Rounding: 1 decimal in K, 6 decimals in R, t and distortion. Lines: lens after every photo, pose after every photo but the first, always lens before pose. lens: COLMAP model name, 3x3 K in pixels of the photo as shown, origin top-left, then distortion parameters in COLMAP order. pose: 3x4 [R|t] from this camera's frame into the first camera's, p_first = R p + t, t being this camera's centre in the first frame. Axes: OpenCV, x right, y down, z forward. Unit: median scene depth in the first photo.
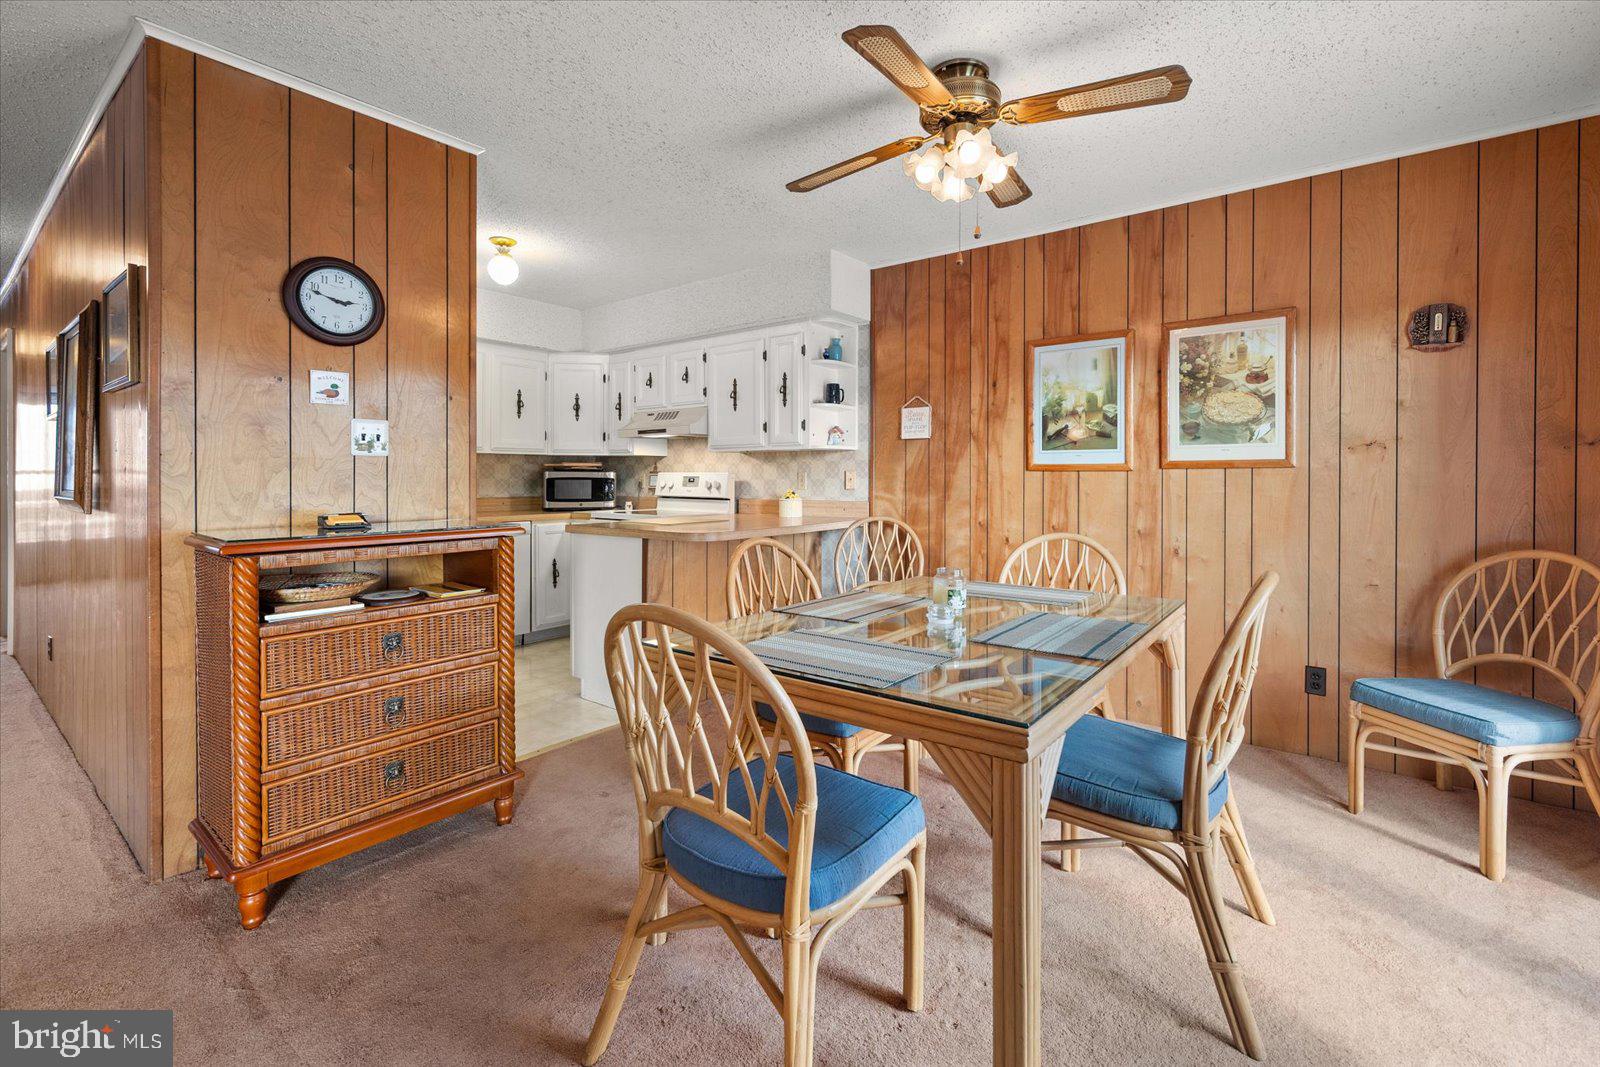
lens RADIAL K [[661.5, 0, 850.1], [0, 661.5, 480.5], [0, 0, 1]] dist [0.000164, -0.000229]
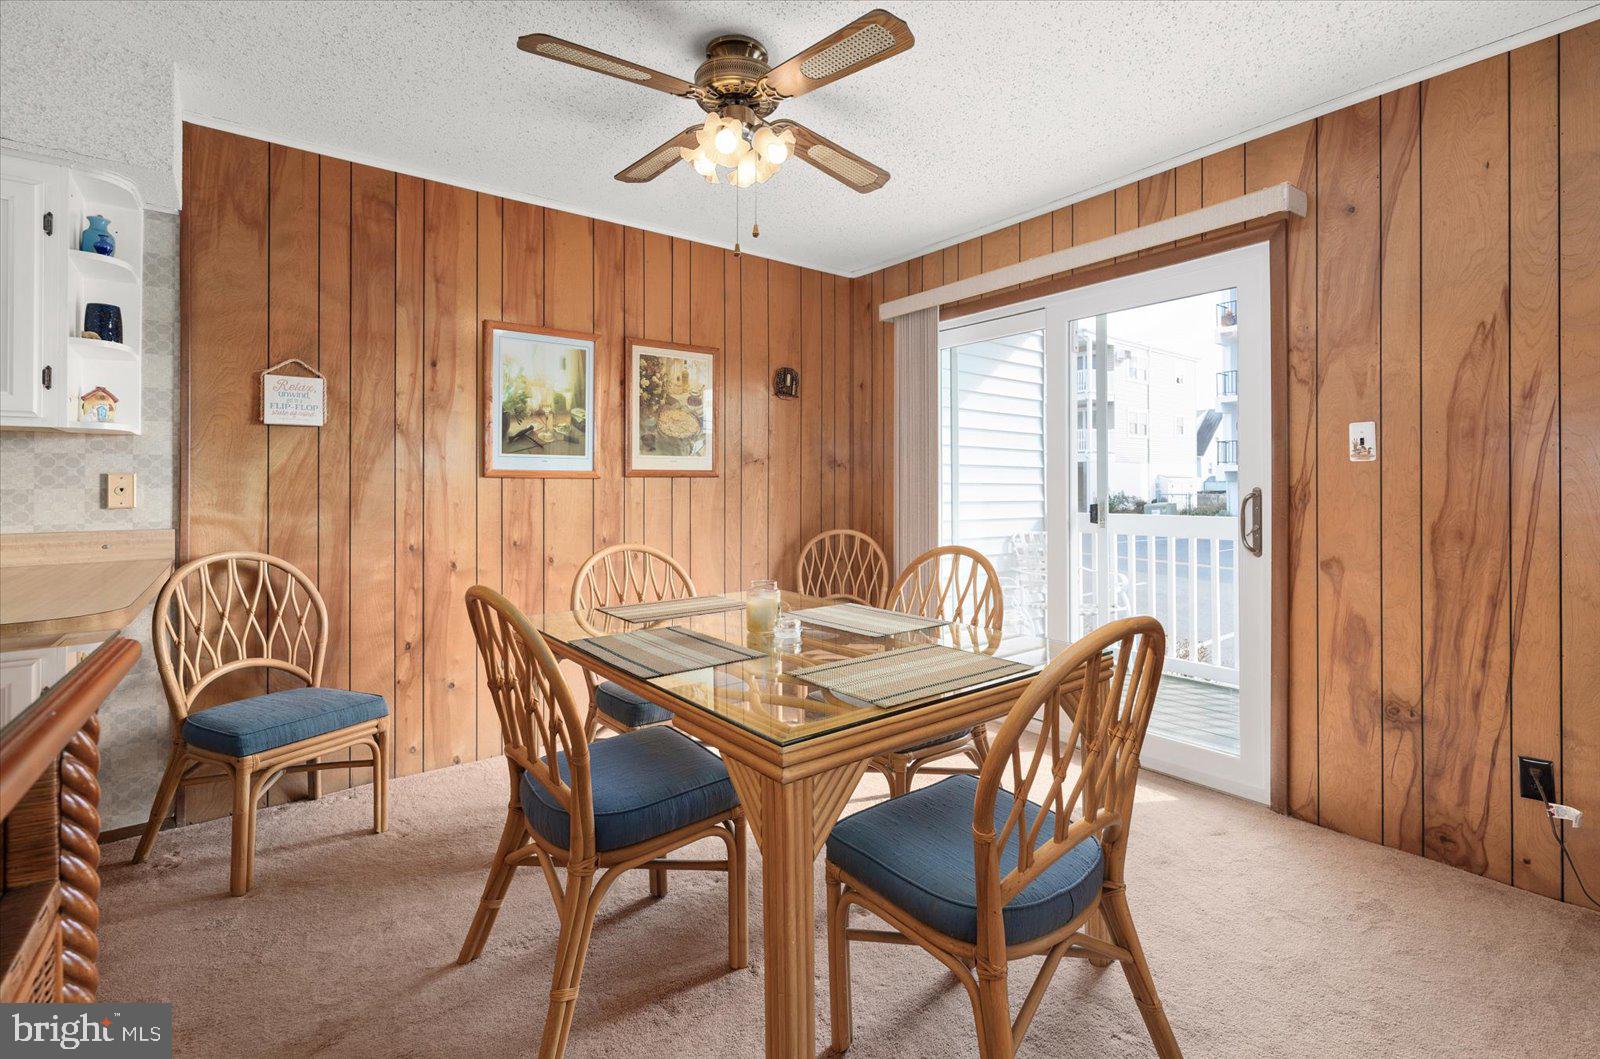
lens RADIAL K [[714.2, 0, 787.4], [0, 714.2, 482.9], [0, 0, 1]] dist [-0.001979, -0.000237]
pose [[0.309423, 0.003574, 0.950918, -0.413210], [0.005808, 0.999967, -0.005648, -0.000666], [-0.950907, 0.007270, 0.309392, 0.336516]]
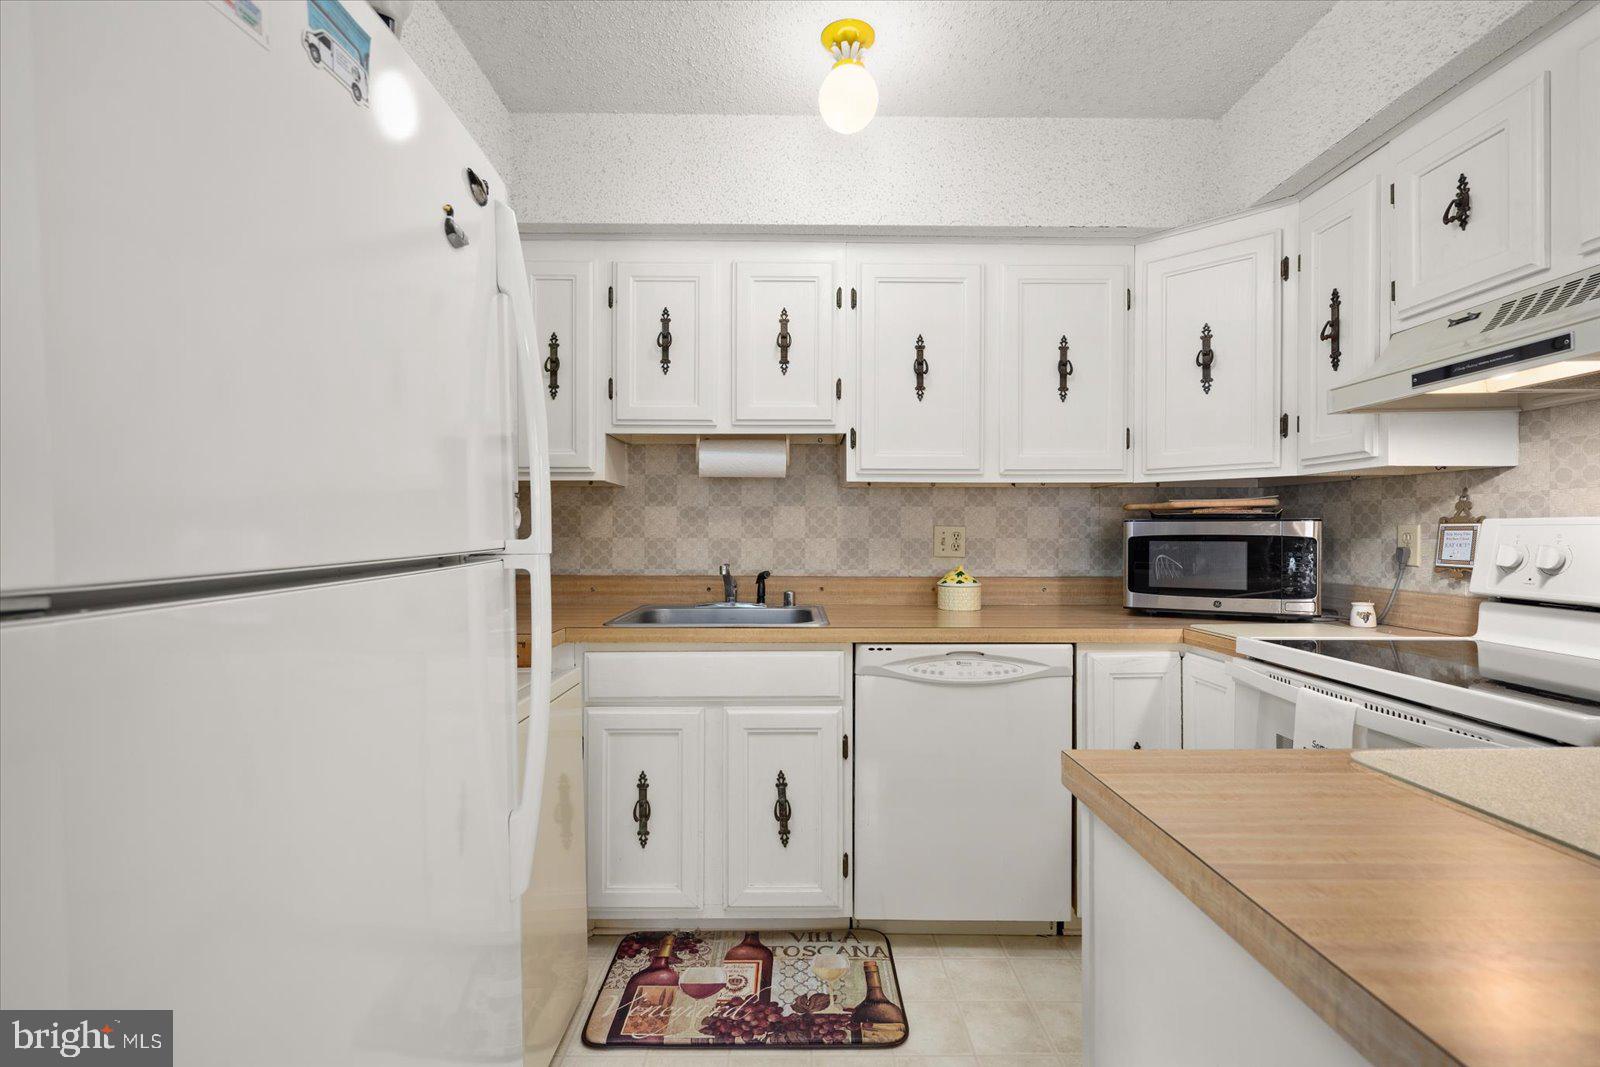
lens RADIAL K [[723.4, 0, 777.2], [0, 723.4, 536.6], [0, 0, 1]] dist [-0.000281, -0.000075]
pose [[0.557292, 0.001958, -0.830314, -0.256345], [-0.002716, 0.999996, 0.000536, -0.004240], [0.830312, 0.001956, 0.557295, 0.713429]]
